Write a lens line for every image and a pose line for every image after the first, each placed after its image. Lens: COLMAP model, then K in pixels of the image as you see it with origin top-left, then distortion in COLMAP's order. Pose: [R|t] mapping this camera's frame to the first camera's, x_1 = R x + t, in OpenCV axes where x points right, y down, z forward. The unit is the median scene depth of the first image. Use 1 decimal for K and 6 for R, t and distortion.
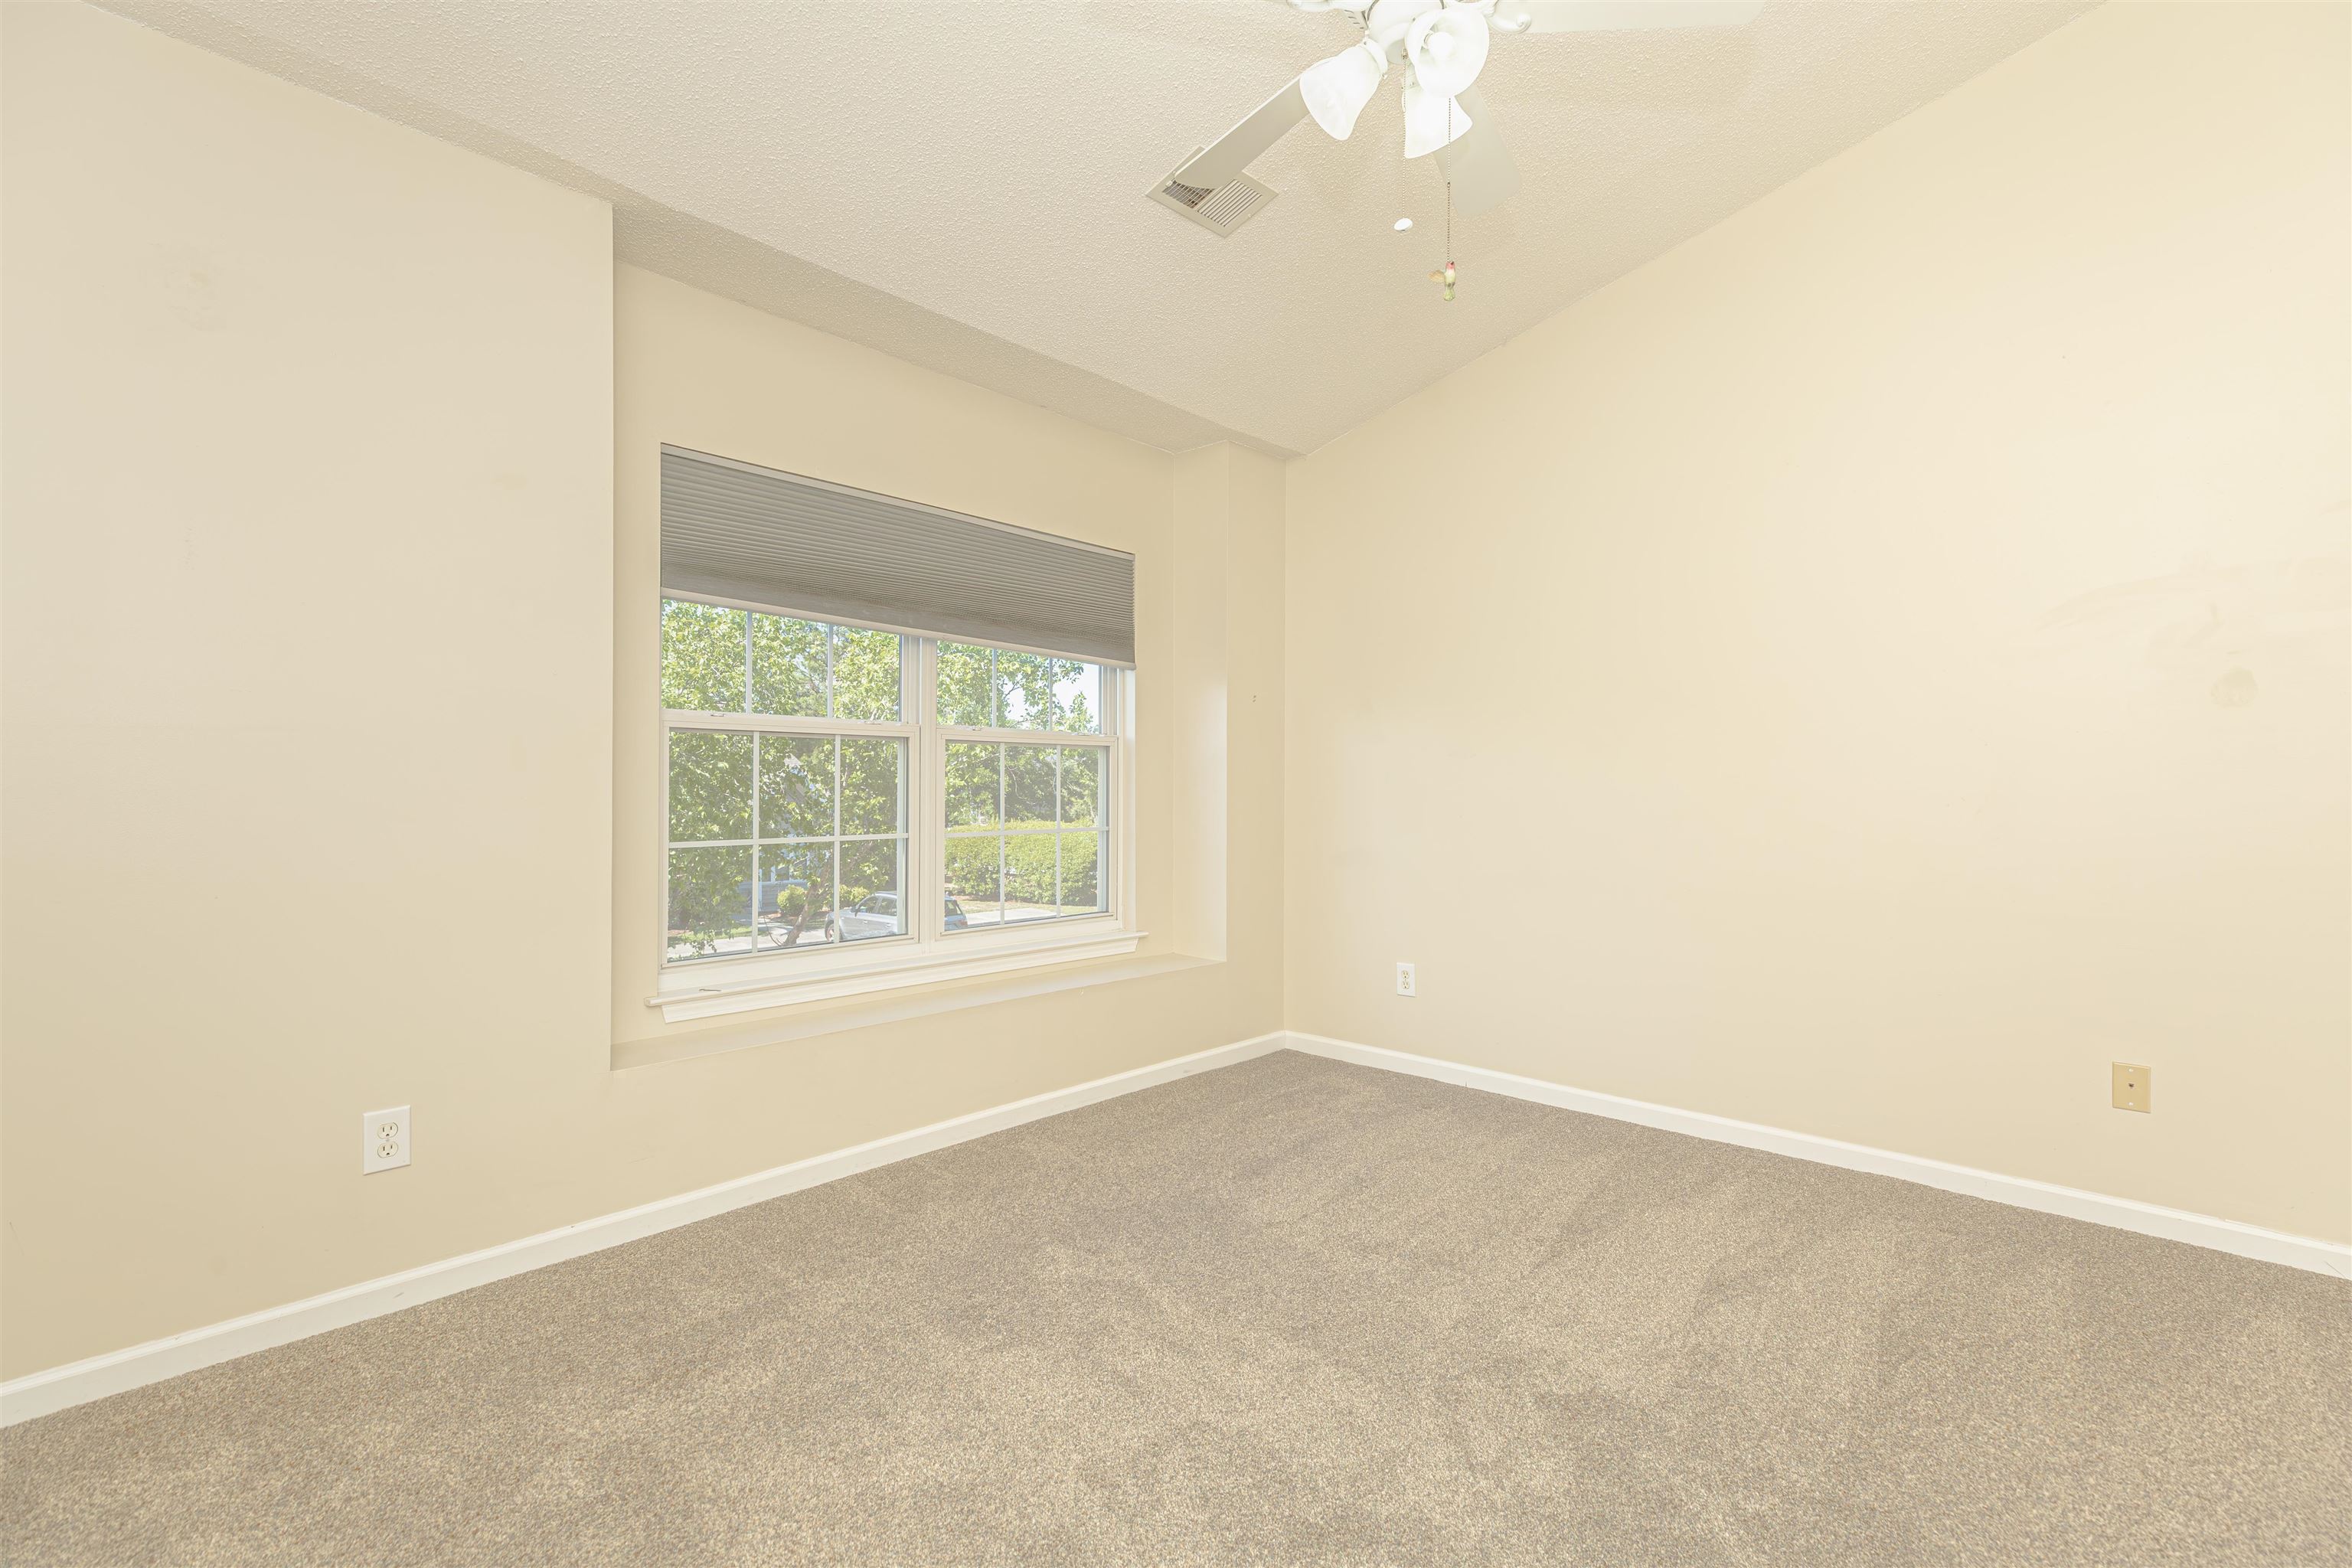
lens RADIAL K [[1053.4, 0, 1173.3], [0, 1053.4, 773.5], [0, 0, 1]] dist [0.004446, 0.000299]
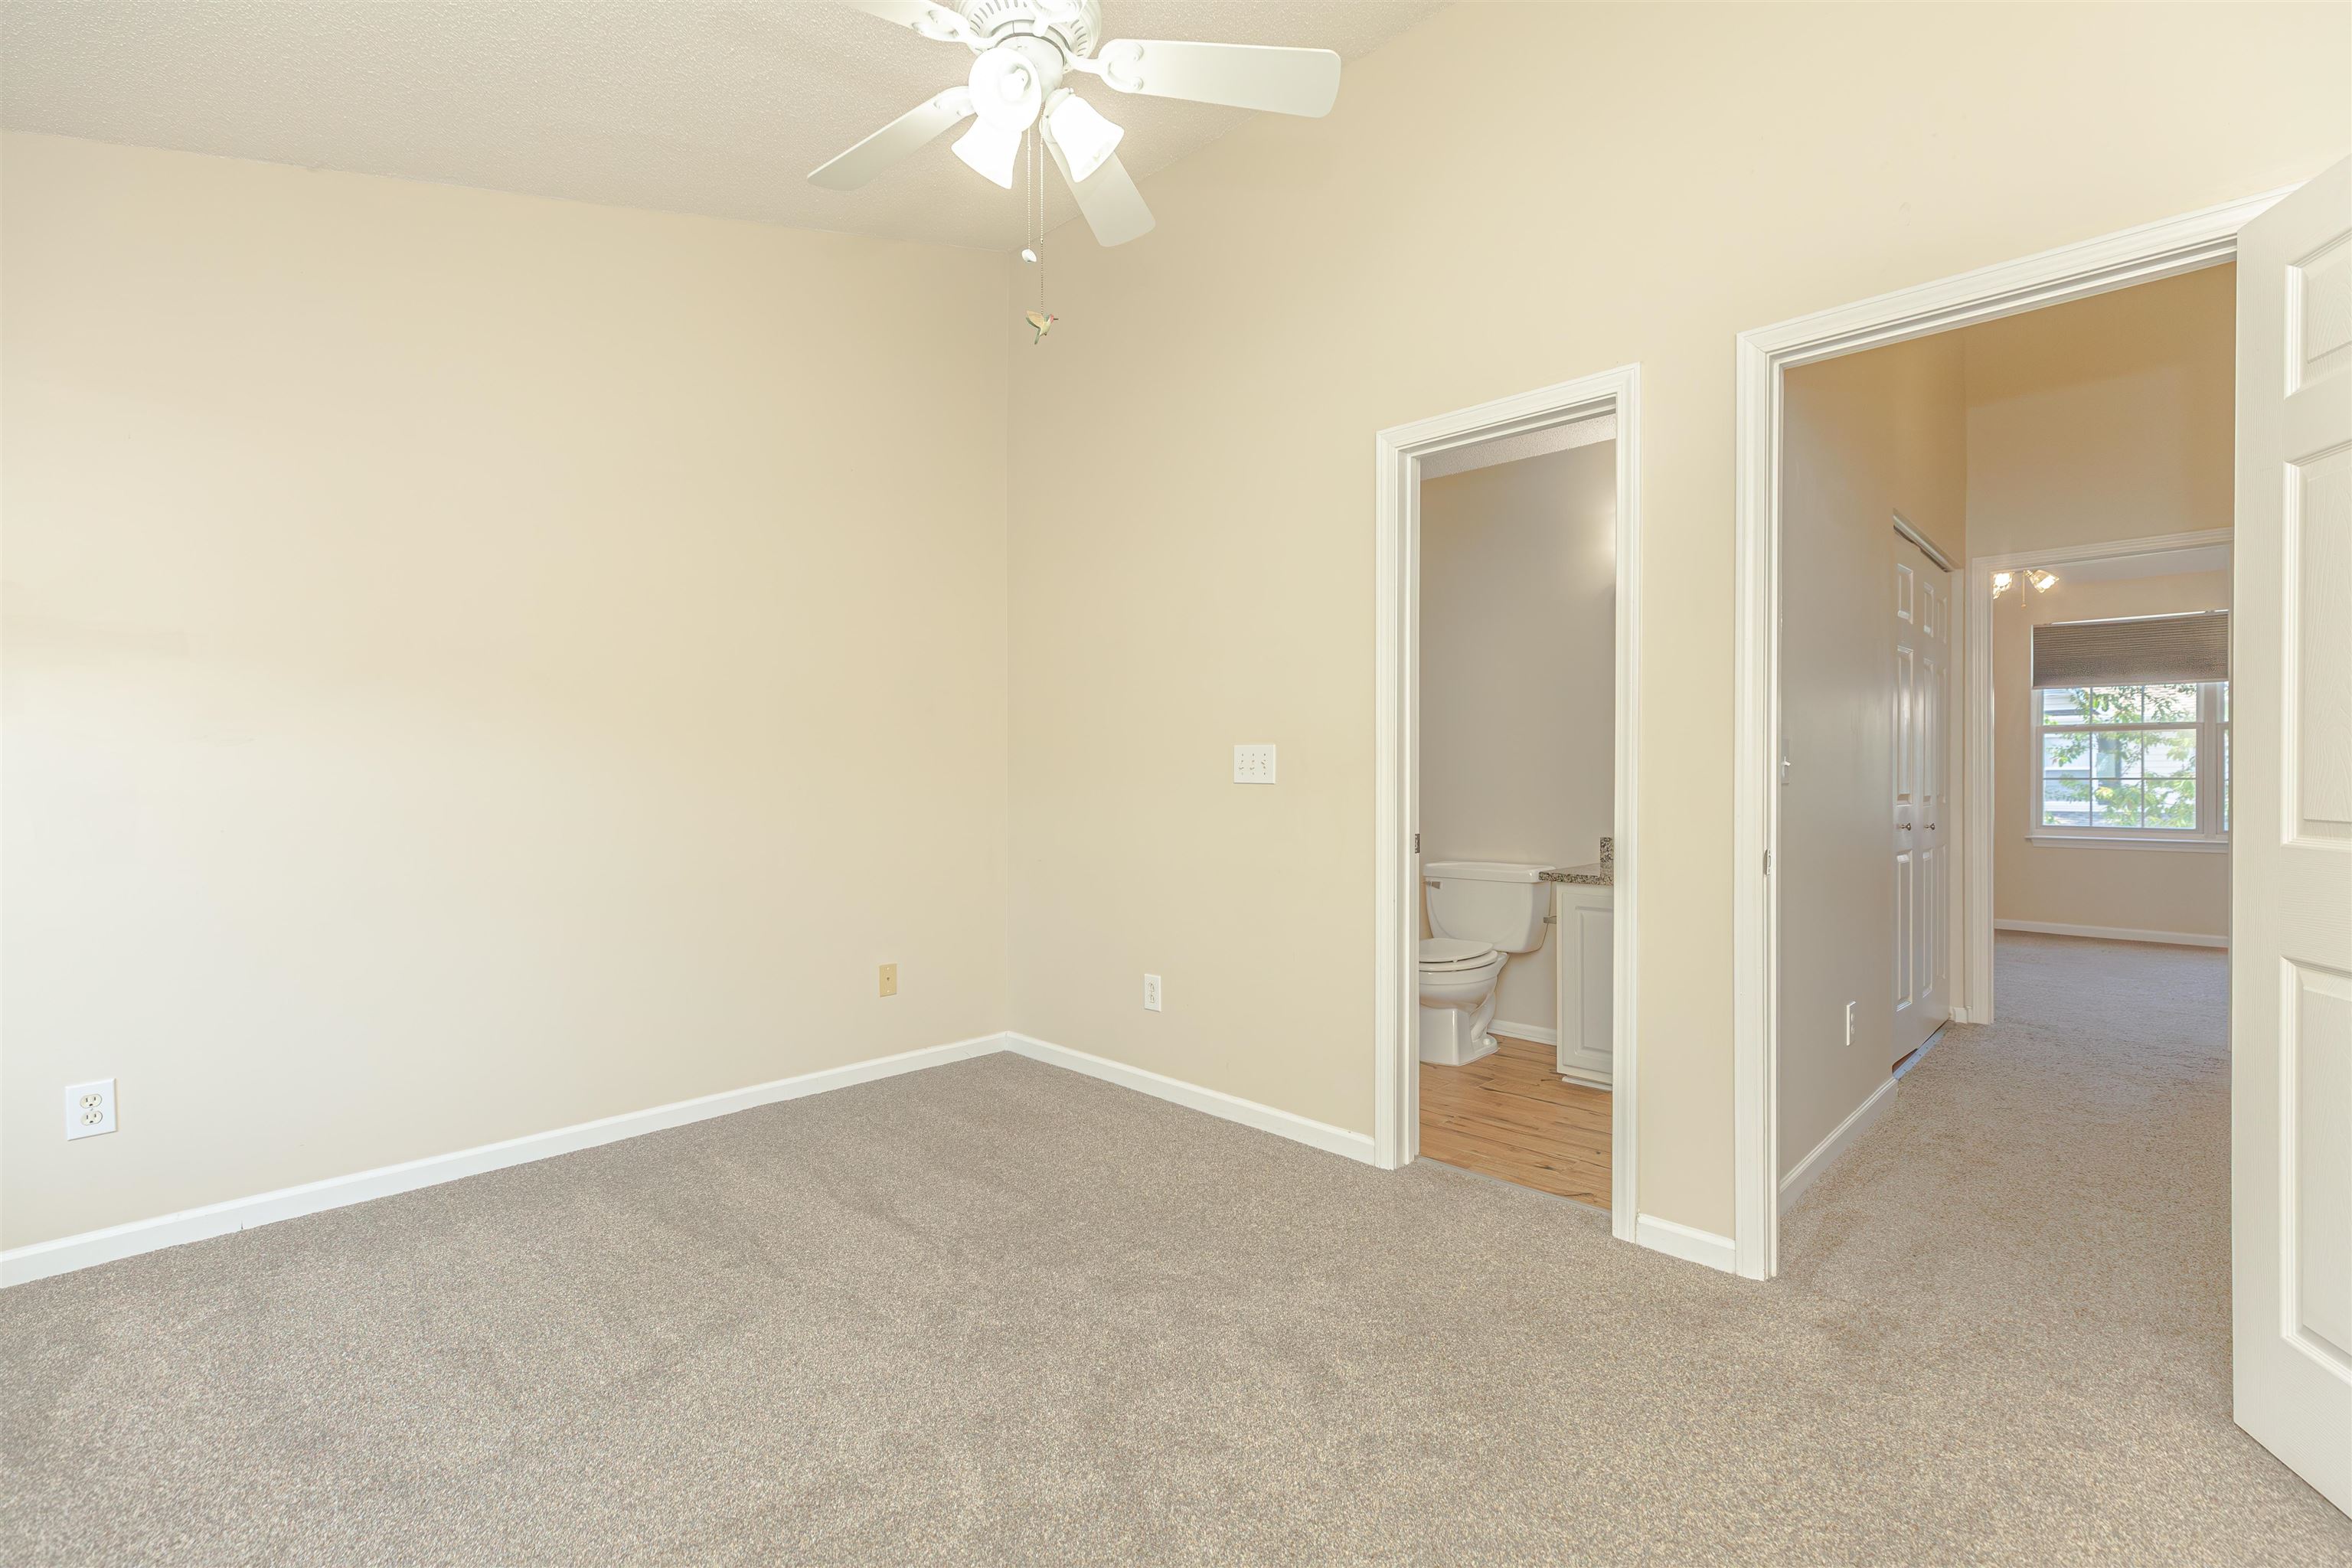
lens RADIAL K [[1053.4, 0, 1173.3], [0, 1053.4, 773.5], [0, 0, 1]] dist [0.004446, 0.000299]
pose [[0.028596, -0.007389, 0.999564, -0.567469], [-0.002394, 0.999969, 0.007461, -0.006624], [-0.999588, -0.002606, 0.028577, 0.558286]]
